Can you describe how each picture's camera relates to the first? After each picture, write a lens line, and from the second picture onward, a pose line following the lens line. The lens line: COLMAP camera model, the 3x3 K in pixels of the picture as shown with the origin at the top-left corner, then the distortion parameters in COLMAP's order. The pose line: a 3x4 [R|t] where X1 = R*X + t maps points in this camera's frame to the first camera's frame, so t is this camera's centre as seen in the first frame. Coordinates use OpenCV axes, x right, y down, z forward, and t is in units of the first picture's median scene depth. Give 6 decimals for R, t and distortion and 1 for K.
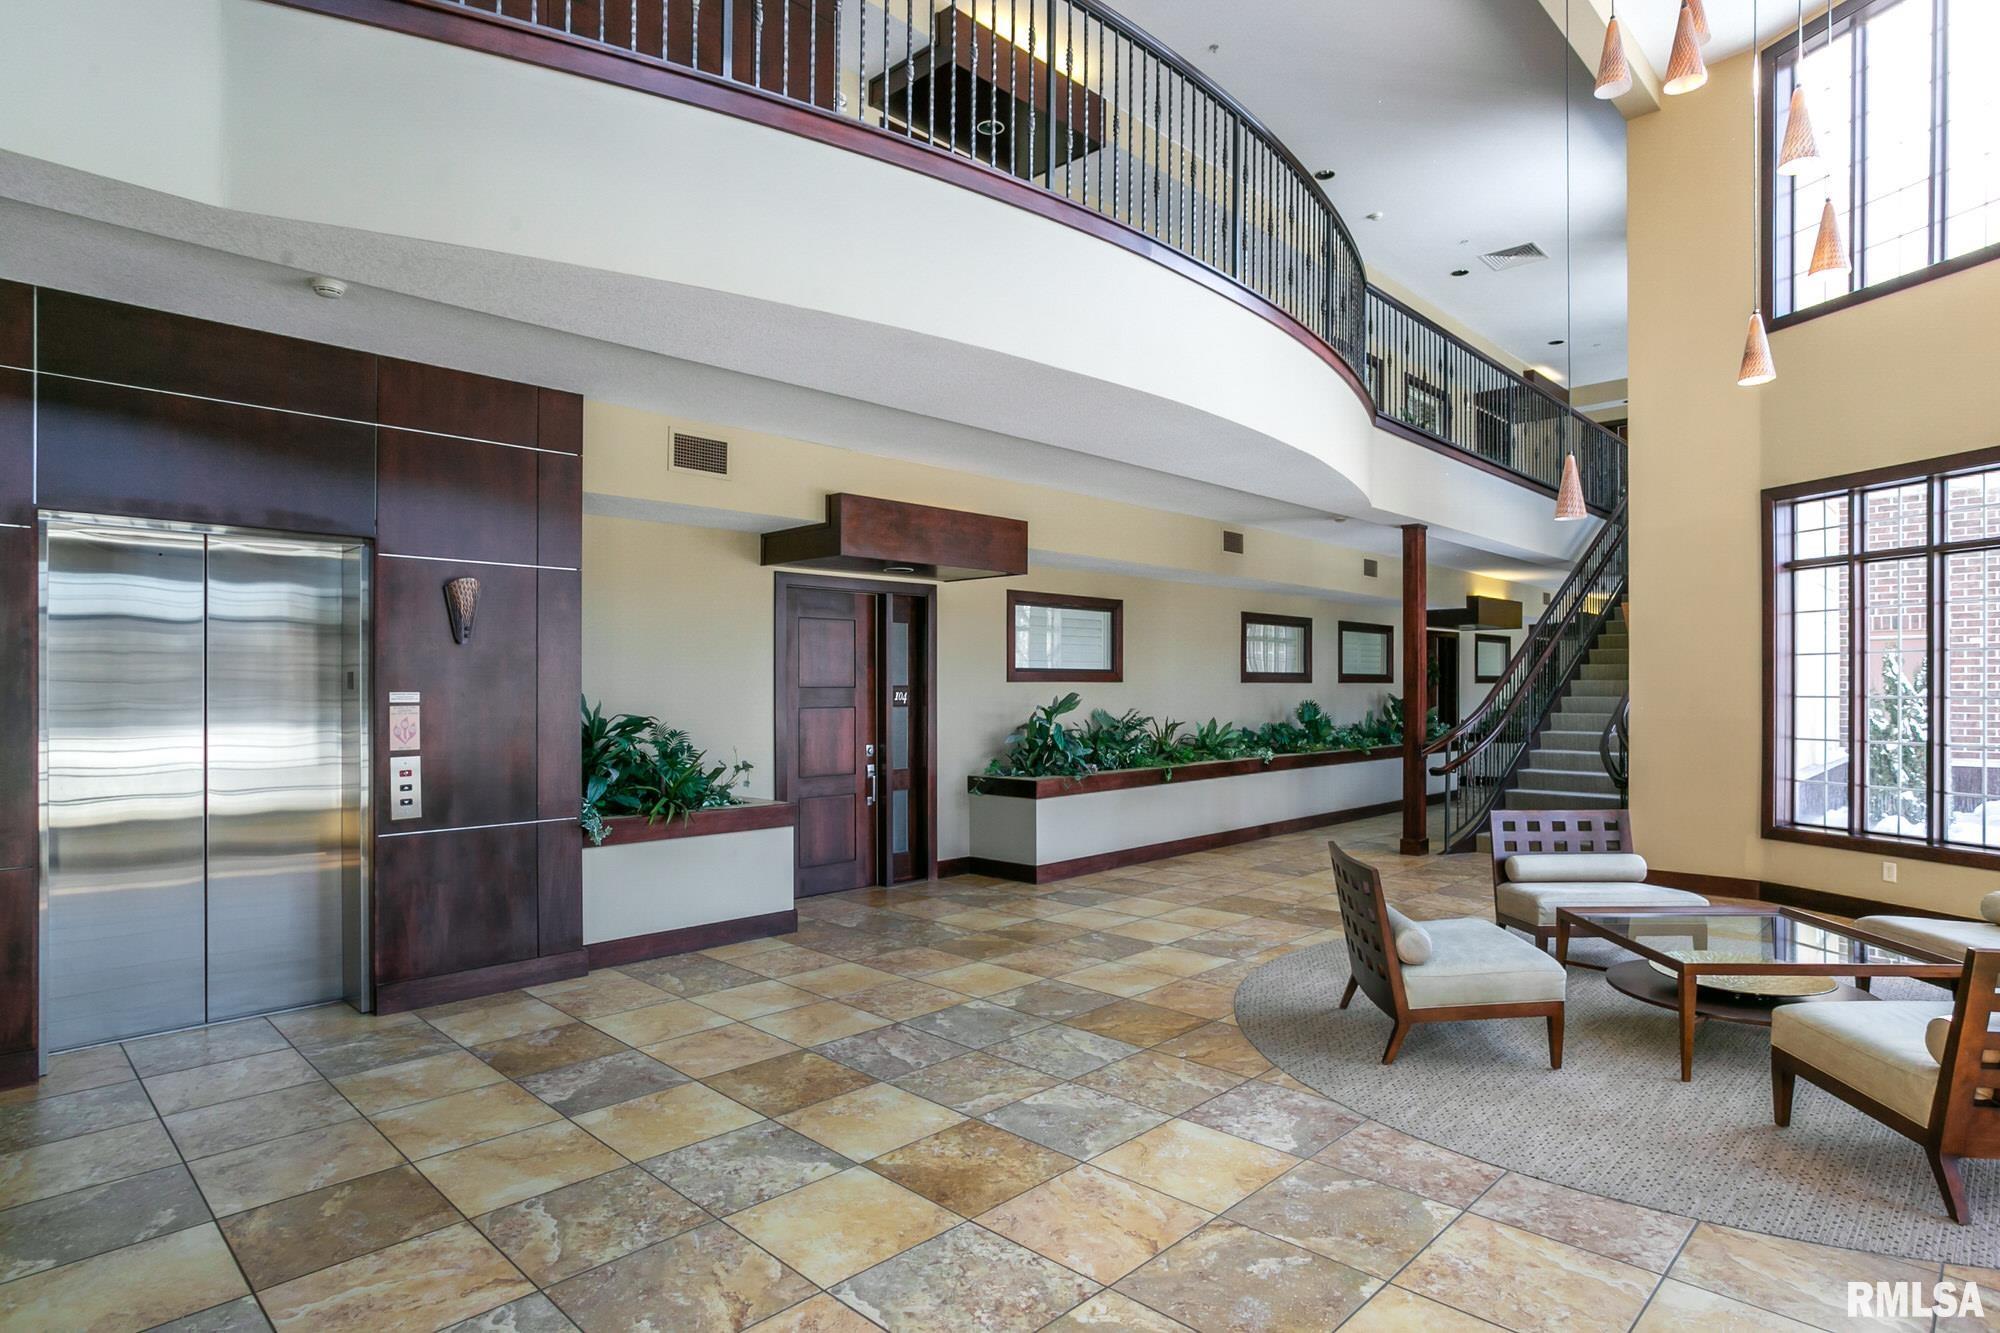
lens RADIAL K [[1058.1, 0, 1004.0], [0, 1058.1, 678.7], [0, 0, 1]] dist [-0.034213, 0.011951]
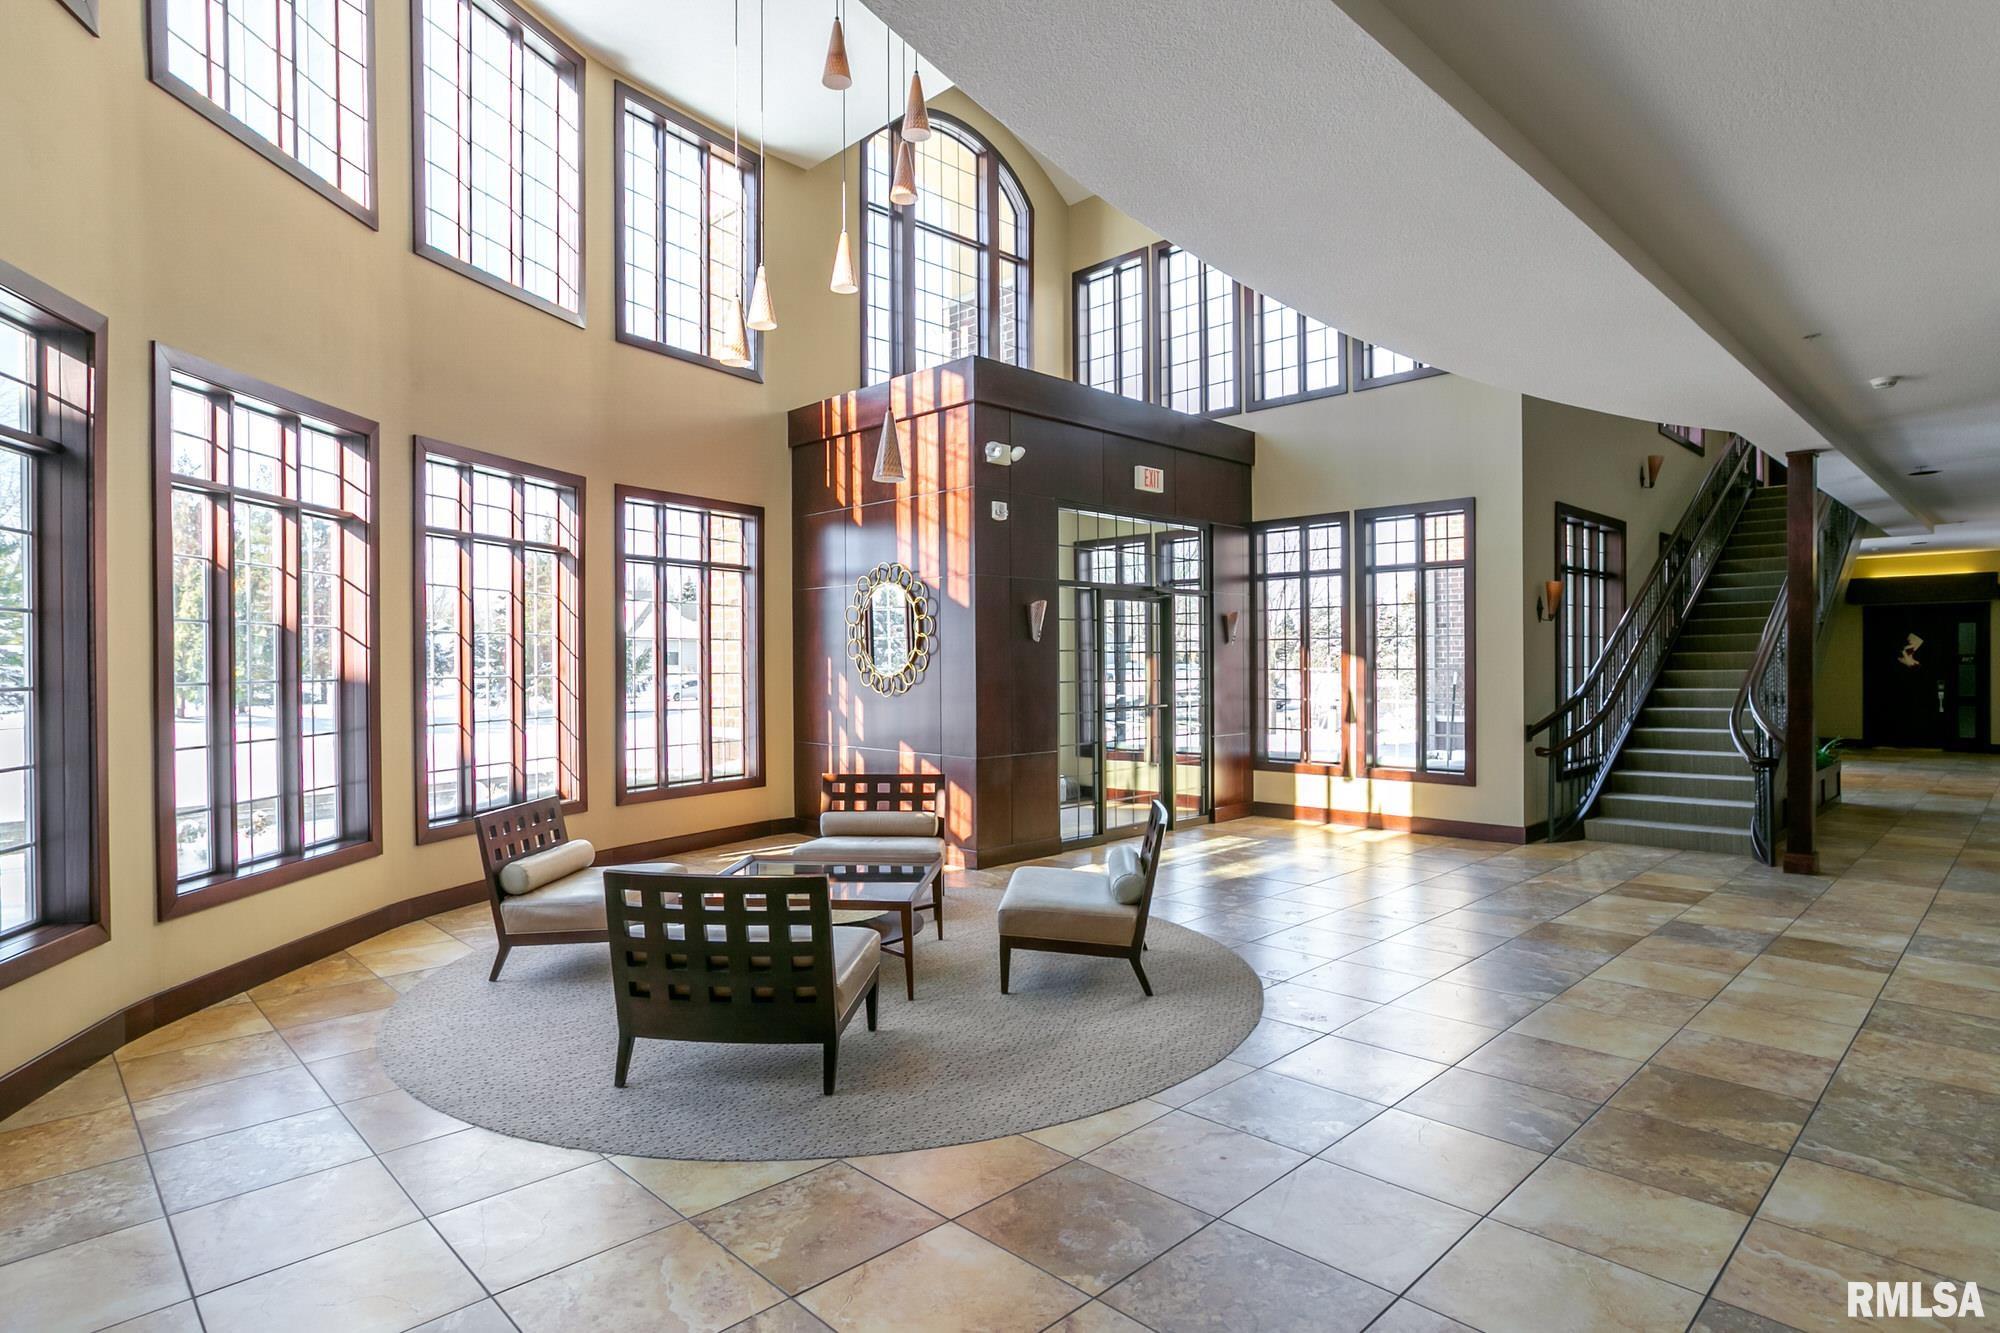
lens RADIAL K [[1058.1, 0, 994.9], [0, 1058.1, 673.2], [0, 0, 1]] dist [-0.034213, 0.011951]
pose [[-0.999807, 0.003845, 0.019286, 0.382013], [0.003853, 0.999993, 0.000362, 0.021170], [-0.019284, 0.000436, -0.999814, 1.698016]]
